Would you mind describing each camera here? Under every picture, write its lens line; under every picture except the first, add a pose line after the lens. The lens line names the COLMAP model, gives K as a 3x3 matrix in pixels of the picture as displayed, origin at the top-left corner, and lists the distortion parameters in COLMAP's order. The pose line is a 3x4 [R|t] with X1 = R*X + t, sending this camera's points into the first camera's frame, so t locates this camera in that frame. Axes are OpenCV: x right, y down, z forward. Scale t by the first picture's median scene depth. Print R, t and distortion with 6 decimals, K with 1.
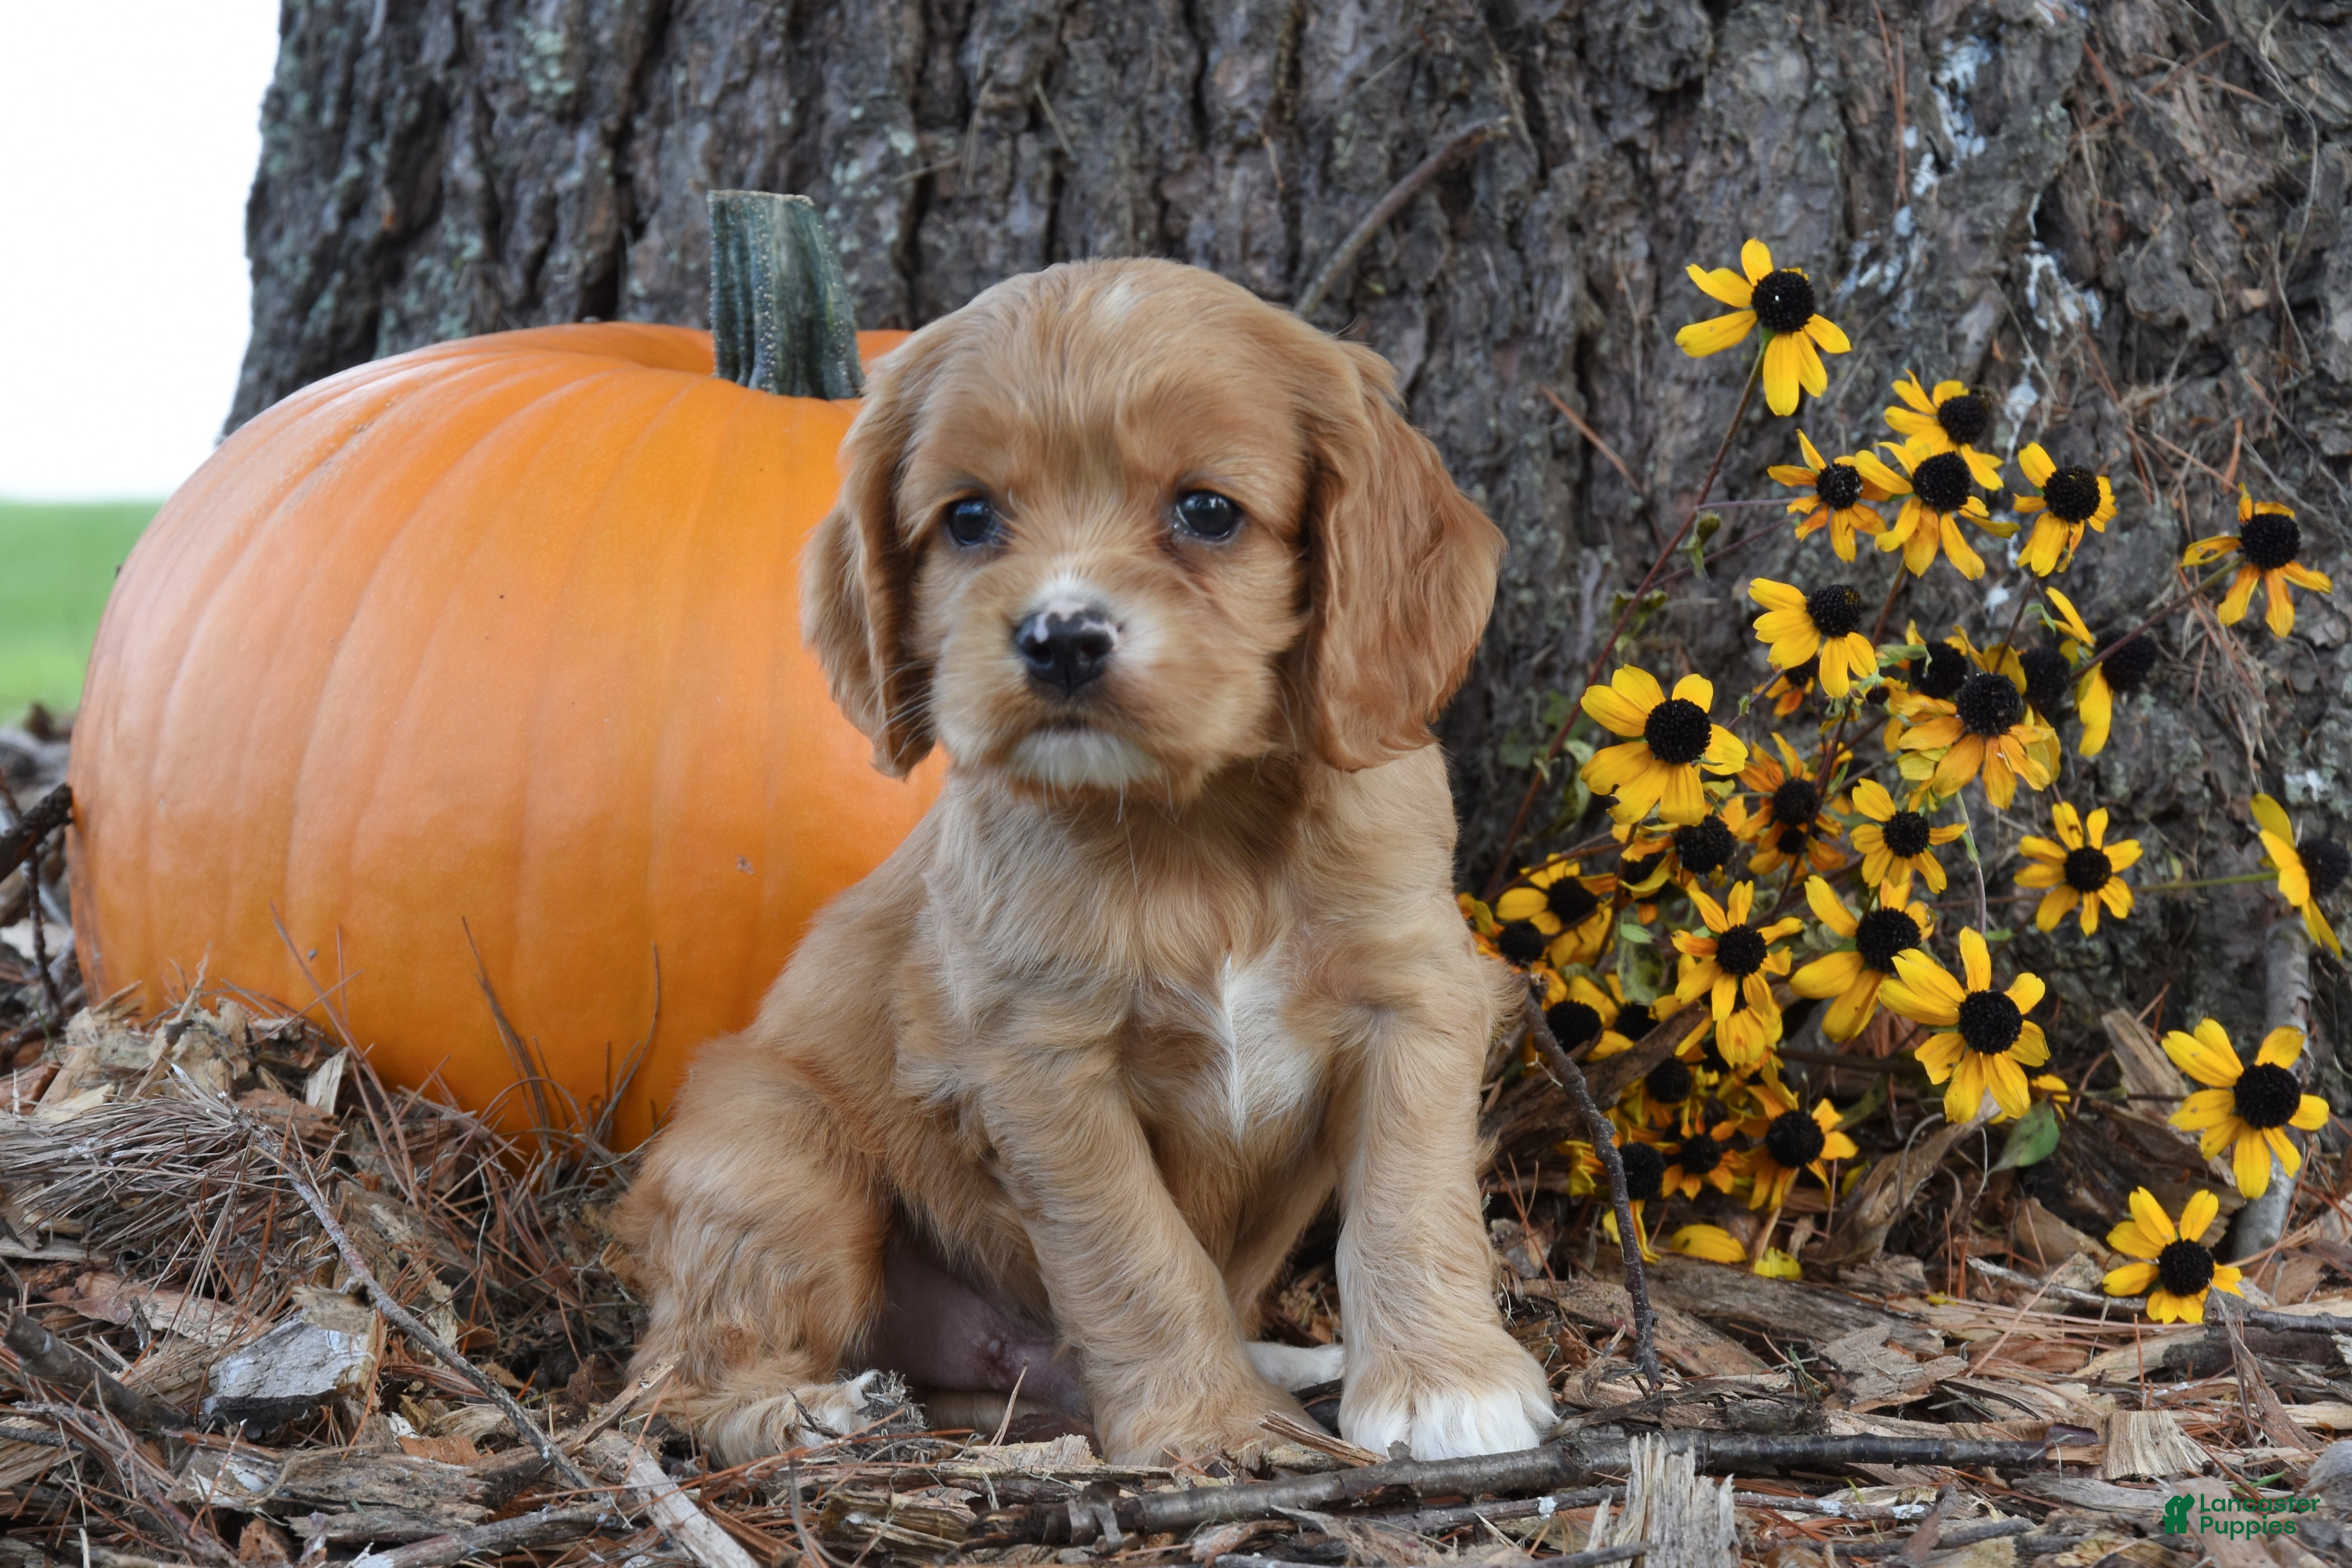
lens RADIAL K [[7513.2, 0, 1248.8], [0, 7513.2, 820.5], [0, 0, 1]] dist [0.911550, -2.040807]
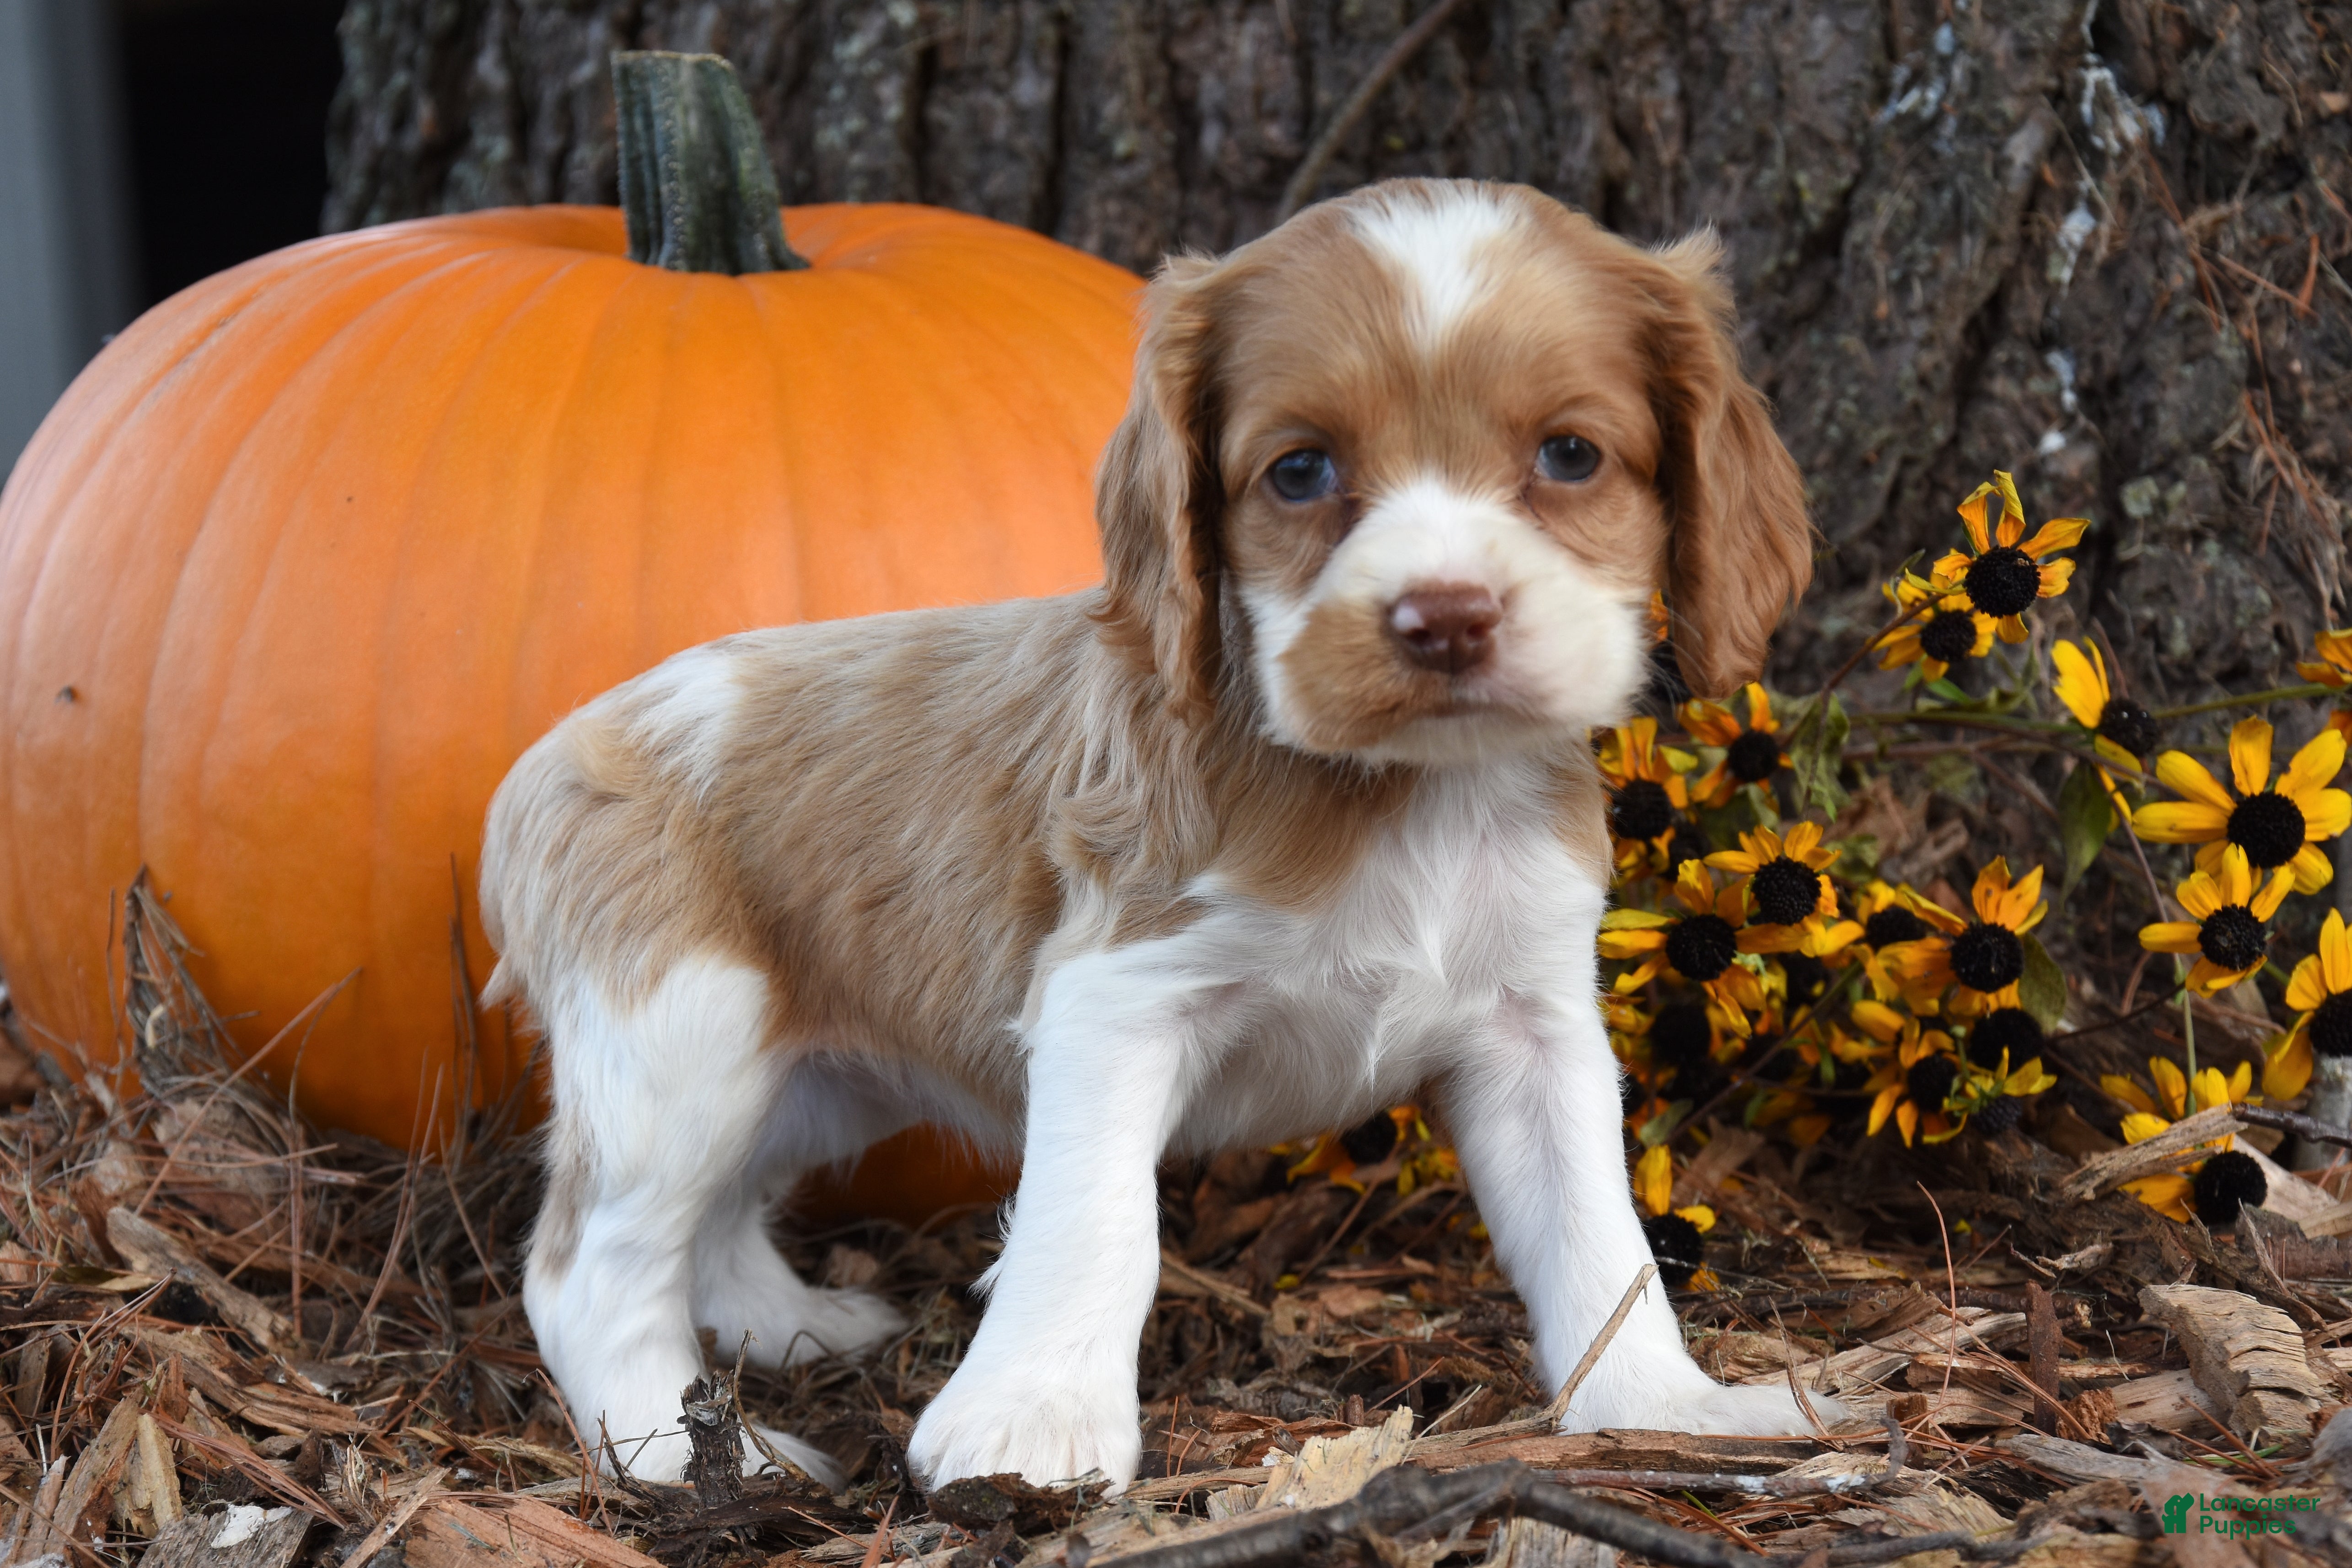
lens RADIAL K [[6229.9, 0, 1191.1], [0, 6229.9, 821.9], [0, 0, 1]] dist [0.641055, -0.363000]
pose [[0.993742, -0.032428, -0.106892, 0.074752], [0.034296, 0.999289, 0.015682, 0.000861], [0.106307, -0.019250, 0.994147, 0.224478]]
